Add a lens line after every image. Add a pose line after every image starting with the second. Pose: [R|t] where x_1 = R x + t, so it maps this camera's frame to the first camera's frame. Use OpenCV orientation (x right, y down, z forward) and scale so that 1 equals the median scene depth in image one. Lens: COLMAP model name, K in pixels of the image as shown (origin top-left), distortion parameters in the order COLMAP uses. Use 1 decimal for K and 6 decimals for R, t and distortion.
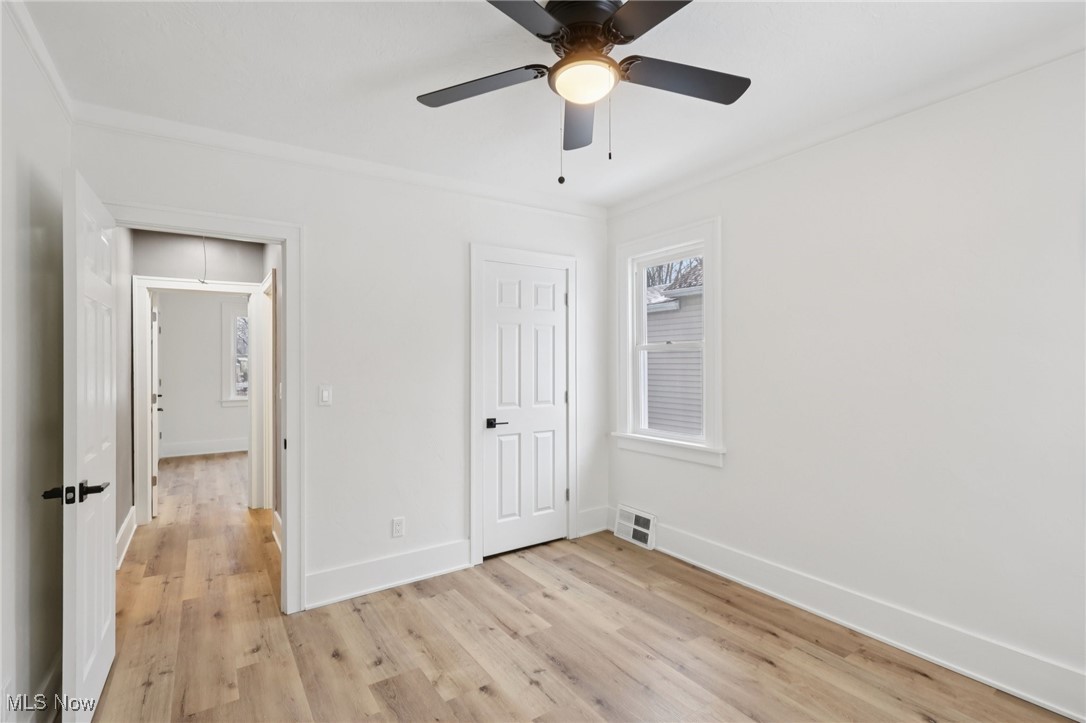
lens RADIAL K [[503.9, 0, 529.7], [0, 503.9, 346.2], [0, 0, 1]] dist [-0.000713, 0.000810]
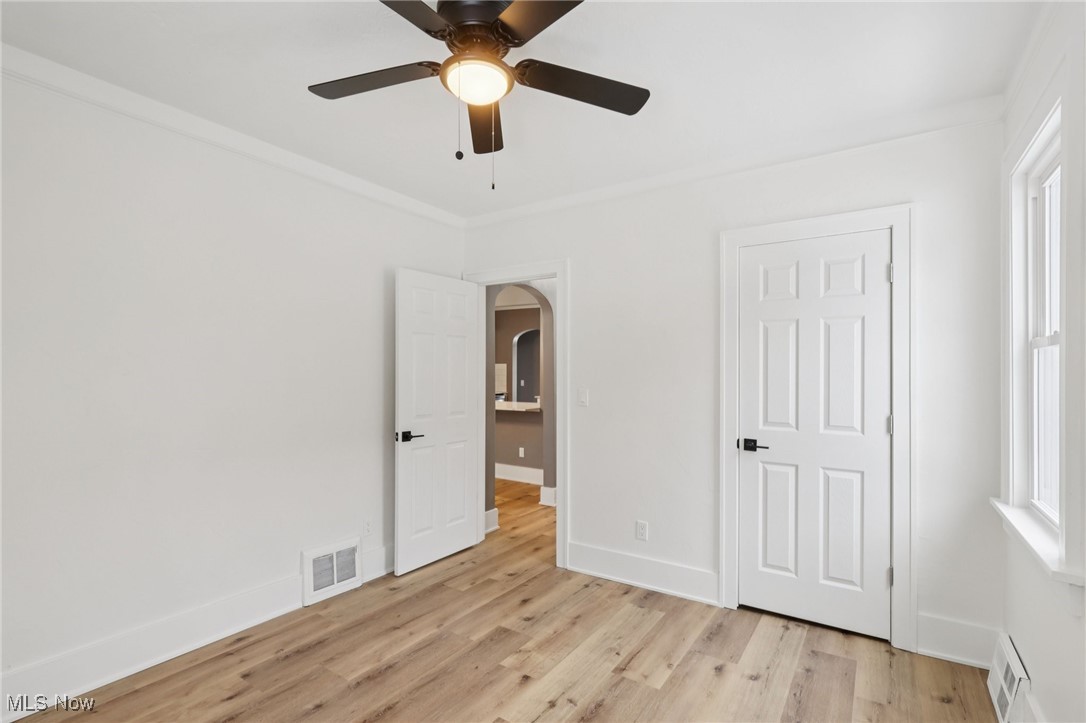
lens RADIAL K [[503.9, 0, 544.6], [0, 503.9, 359.6], [0, 0, 1]] dist [-0.000713, 0.000810]
pose [[0.401520, -0.010826, -0.915786, 0.602137], [0.021627, 0.999763, -0.002337, 0.011274], [0.915595, -0.018868, 0.401659, 0.417894]]
